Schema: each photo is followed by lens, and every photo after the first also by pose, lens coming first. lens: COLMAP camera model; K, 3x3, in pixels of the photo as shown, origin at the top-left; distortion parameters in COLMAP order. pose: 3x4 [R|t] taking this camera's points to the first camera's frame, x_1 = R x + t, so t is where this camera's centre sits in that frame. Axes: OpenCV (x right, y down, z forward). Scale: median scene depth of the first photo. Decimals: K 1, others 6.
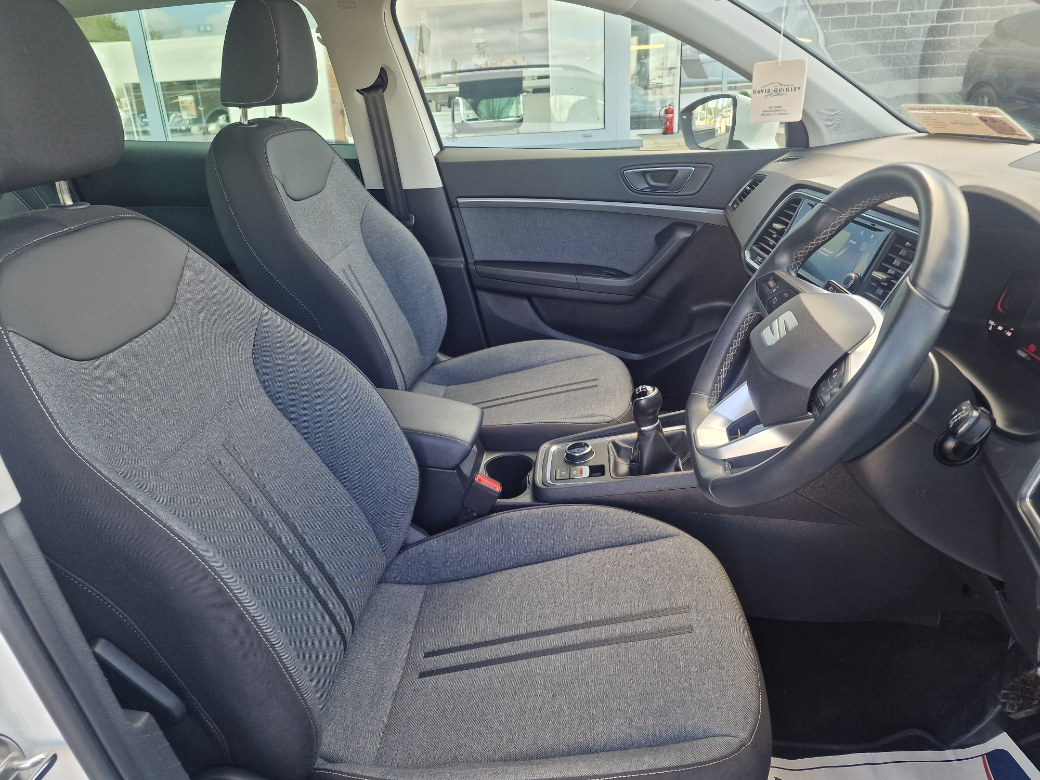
lens RADIAL K [[699.9, 0, 520.1], [0, 699.9, 388.0], [0, 0, 1]] dist [0.044226, -0.053950]
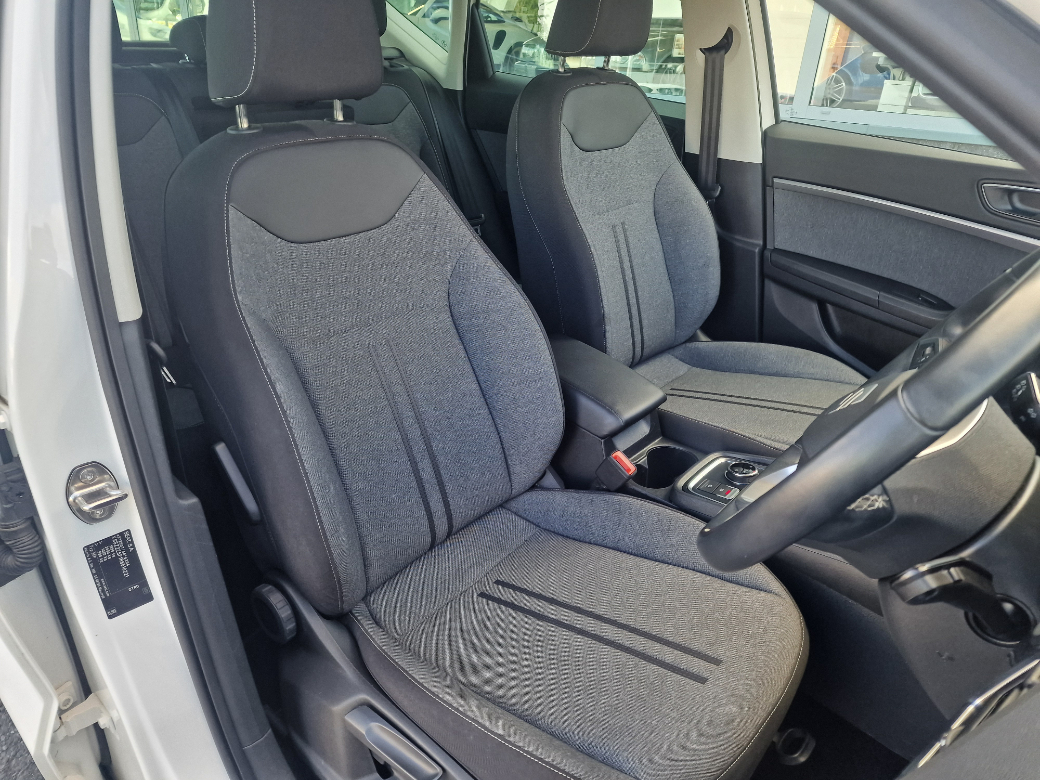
lens RADIAL K [[699.9, 0, 515.6], [0, 699.9, 393.6], [0, 0, 1]] dist [0.044226, -0.053950]
pose [[0.818344, 0.334642, -0.467256, 0.176168], [-0.302164, 0.942086, 0.145504, -0.037458], [0.488887, 0.022116, 0.872067, 0.032057]]
